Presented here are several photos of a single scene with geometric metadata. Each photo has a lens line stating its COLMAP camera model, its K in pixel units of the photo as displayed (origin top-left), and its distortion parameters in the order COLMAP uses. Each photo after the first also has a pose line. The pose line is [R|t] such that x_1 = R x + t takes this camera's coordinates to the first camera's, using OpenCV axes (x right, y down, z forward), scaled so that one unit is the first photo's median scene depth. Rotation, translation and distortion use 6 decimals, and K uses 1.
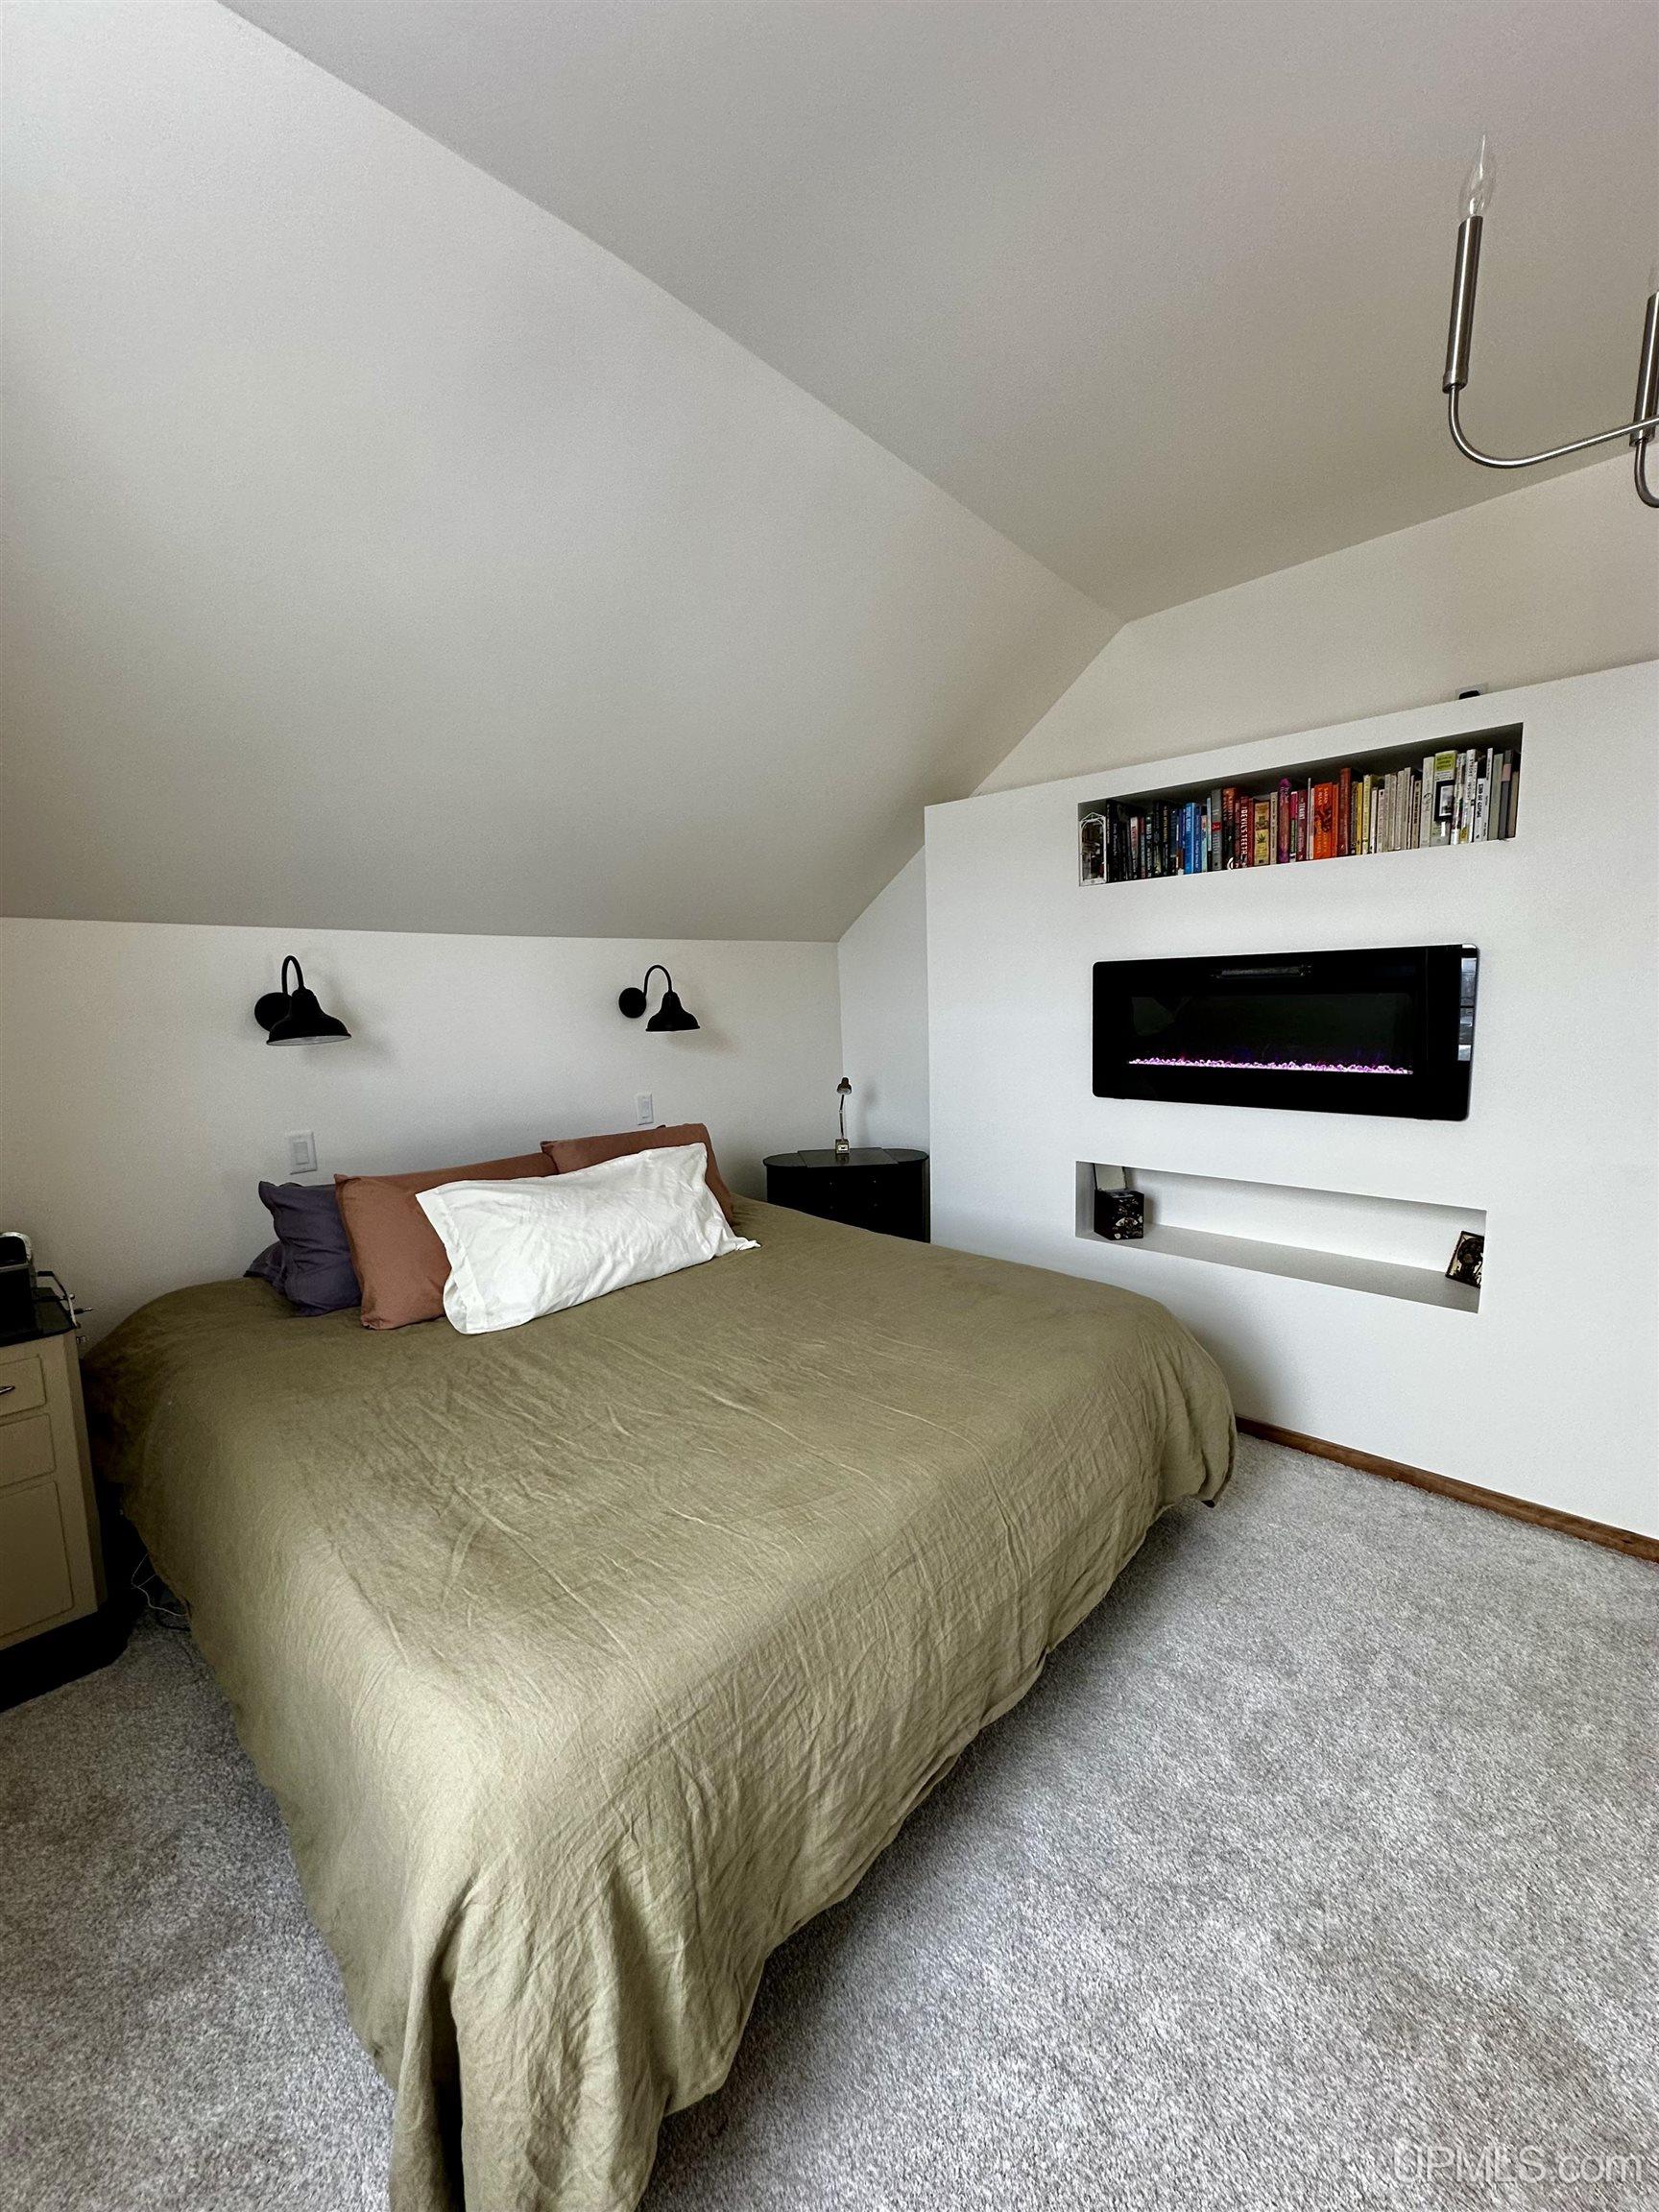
lens RADIAL K [[881.2, 0, 834.7], [0, 881.2, 1108.8], [0, 0, 1]] dist [-0.002602, 0.001053]
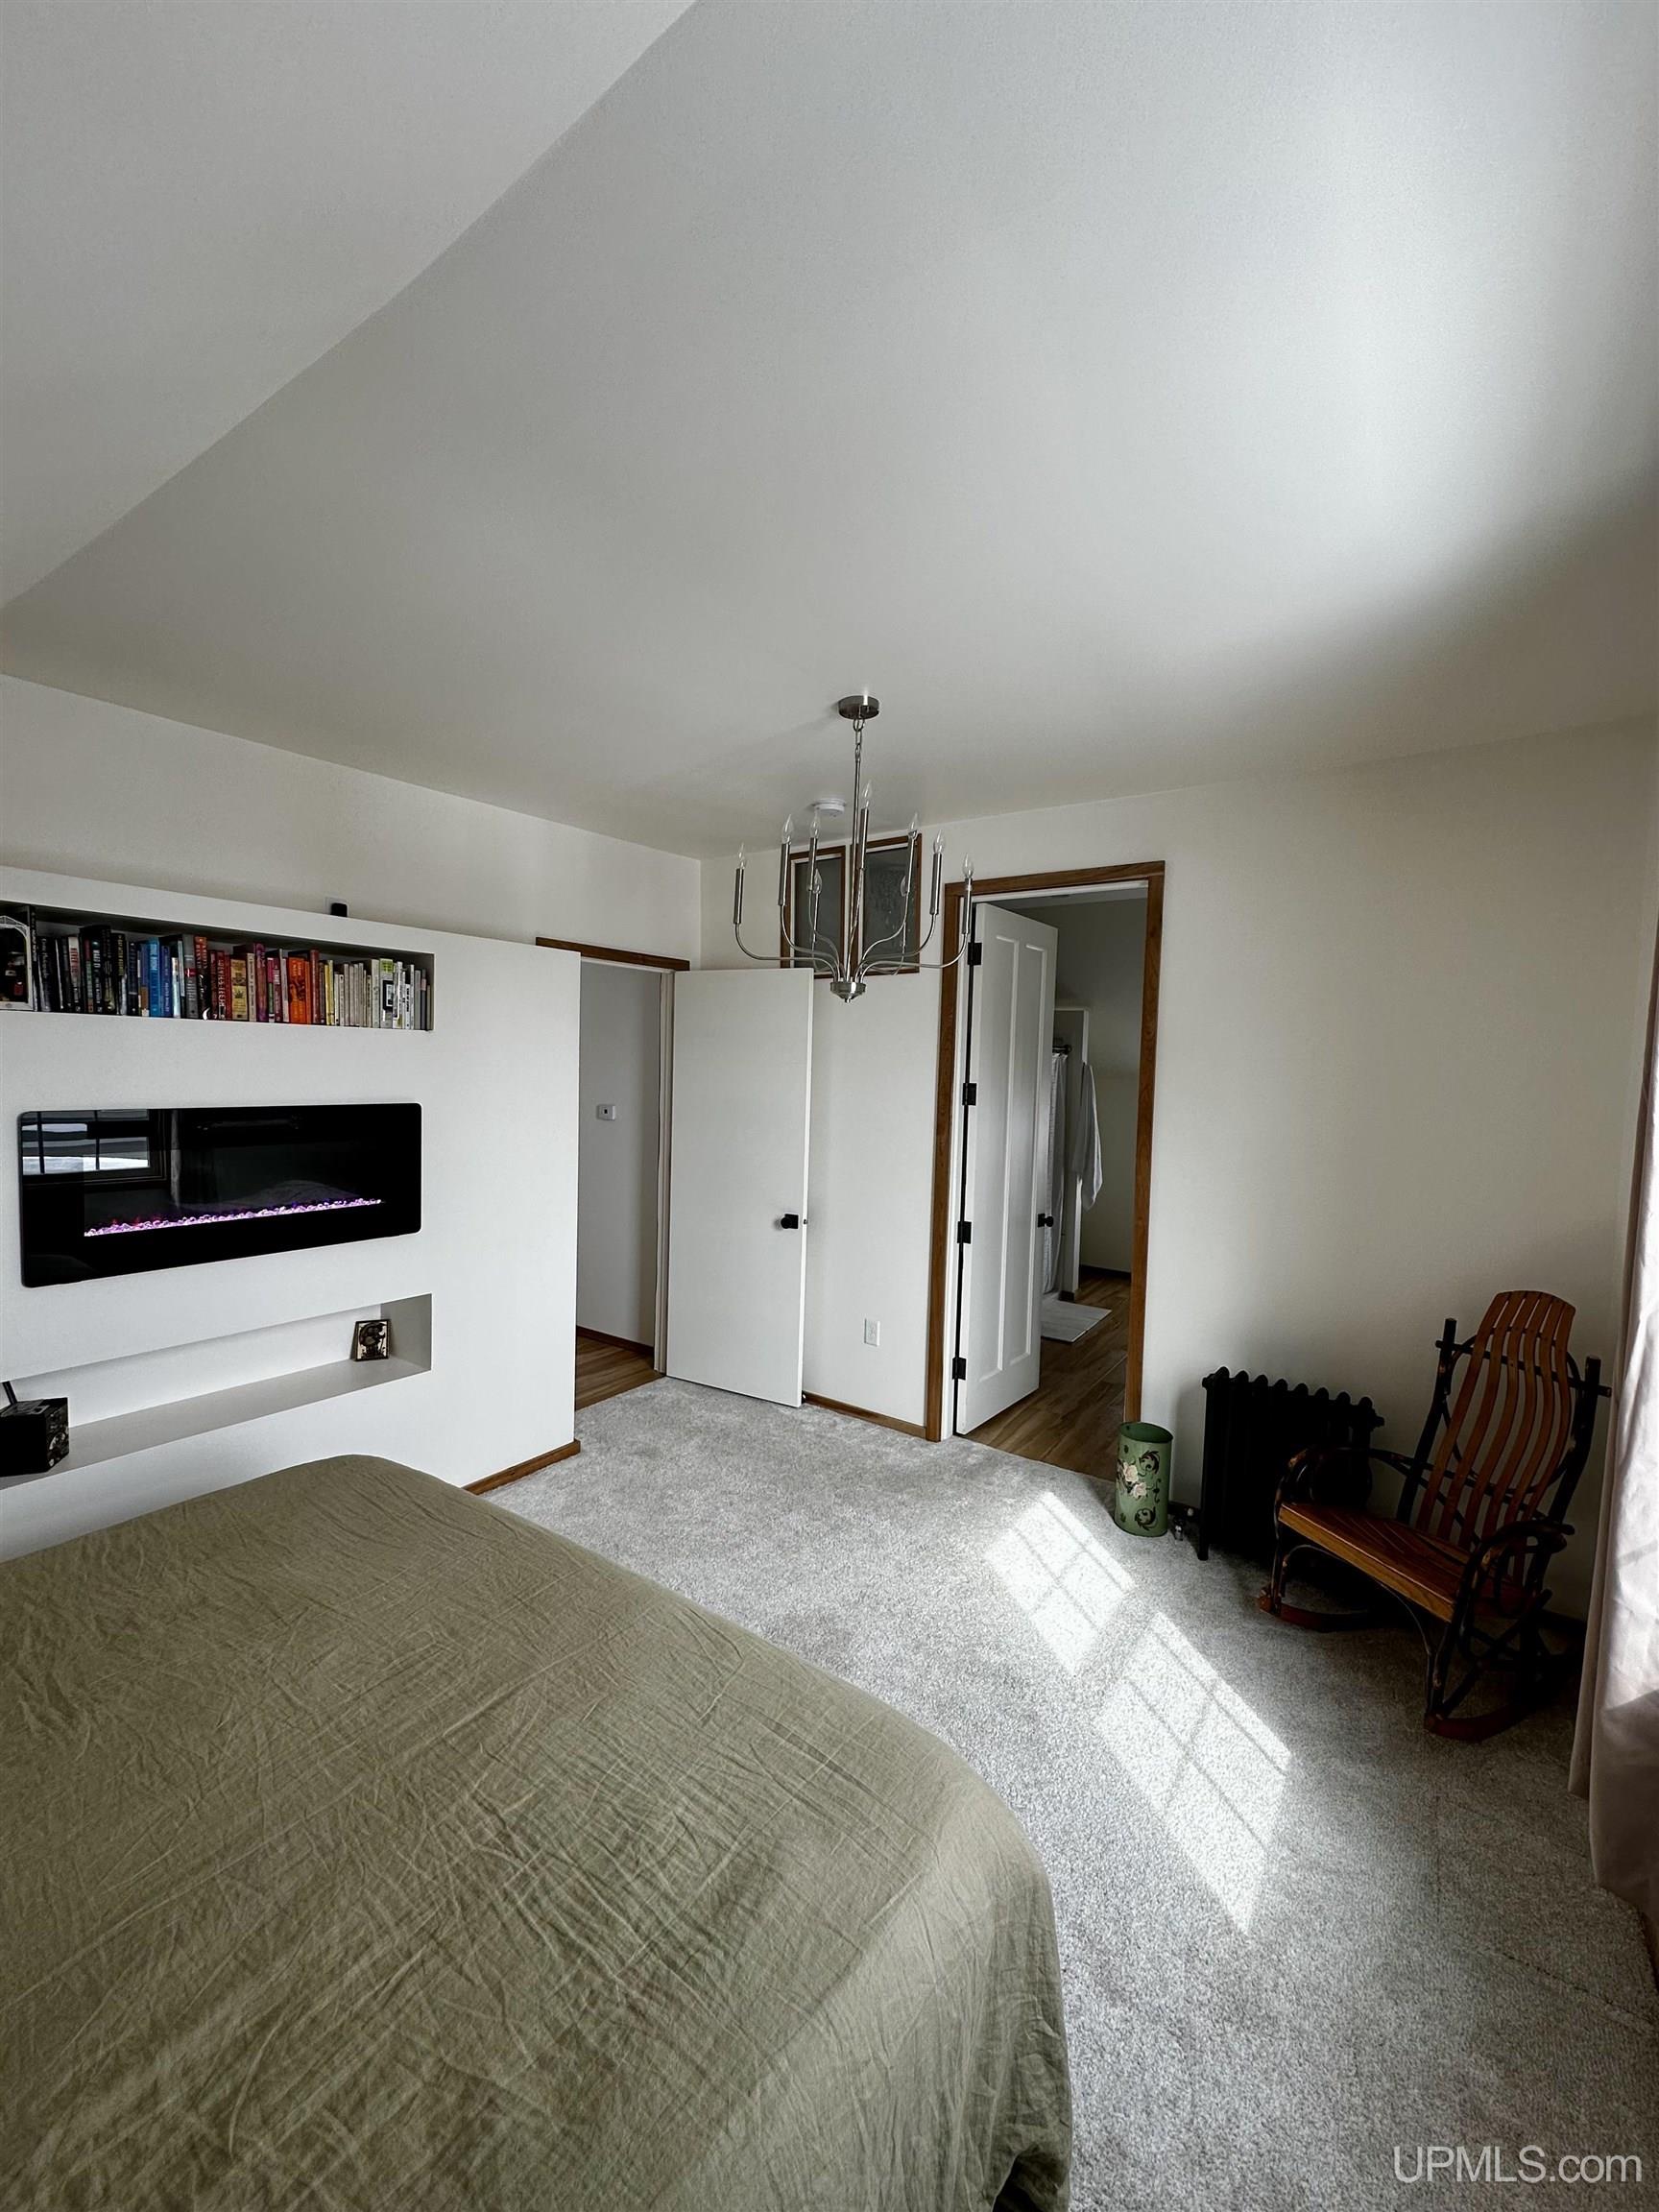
lens RADIAL K [[881.2, 0, 814.8], [0, 881.2, 1119.2], [0, 0, 1]] dist [-0.002602, 0.001053]
pose [[-0.125908, -0.033309, 0.991483, -0.646516], [0.112758, 0.992479, 0.047661, -0.143516], [-0.985613, 0.117799, -0.121206, 0.506762]]
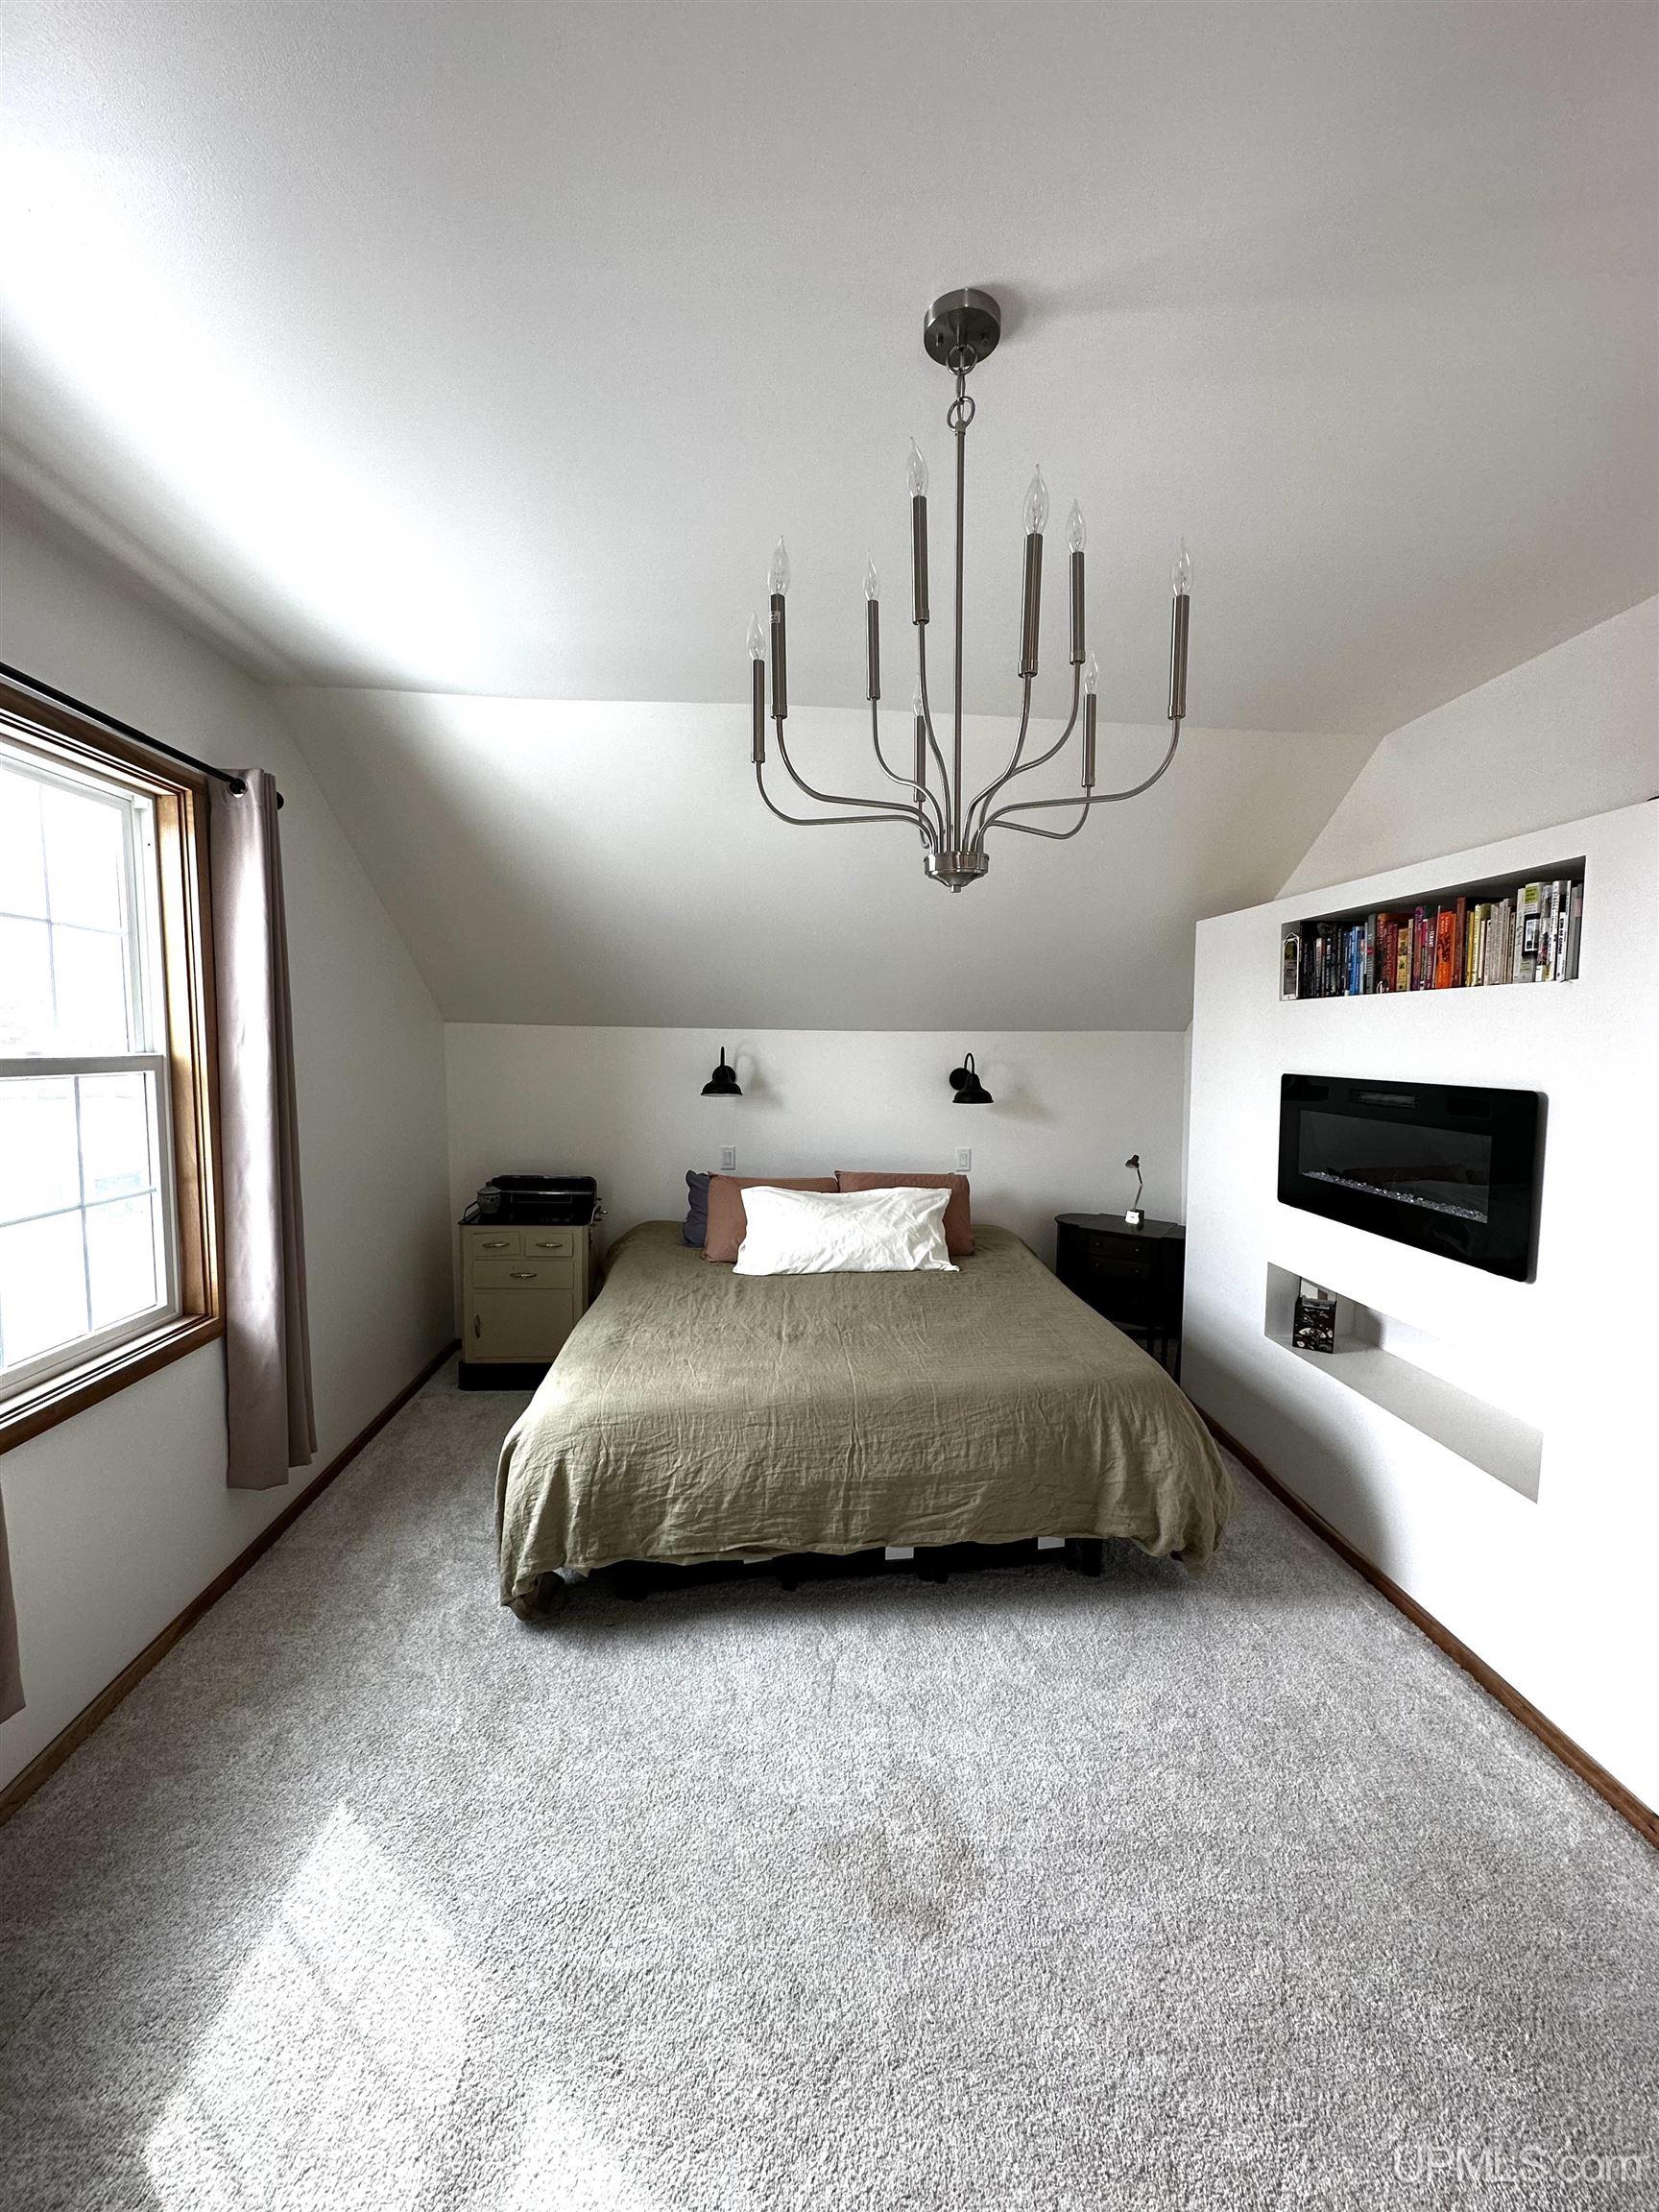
lens RADIAL K [[881.2, 0, 834.4], [0, 881.2, 1113.0], [0, 0, 1]] dist [-0.002602, 0.001053]
pose [[0.735415, 0.091835, -0.671365, 0.729451], [-0.119397, 0.992834, 0.005021, -0.074223], [0.667015, 0.076467, 0.741110, -0.149761]]
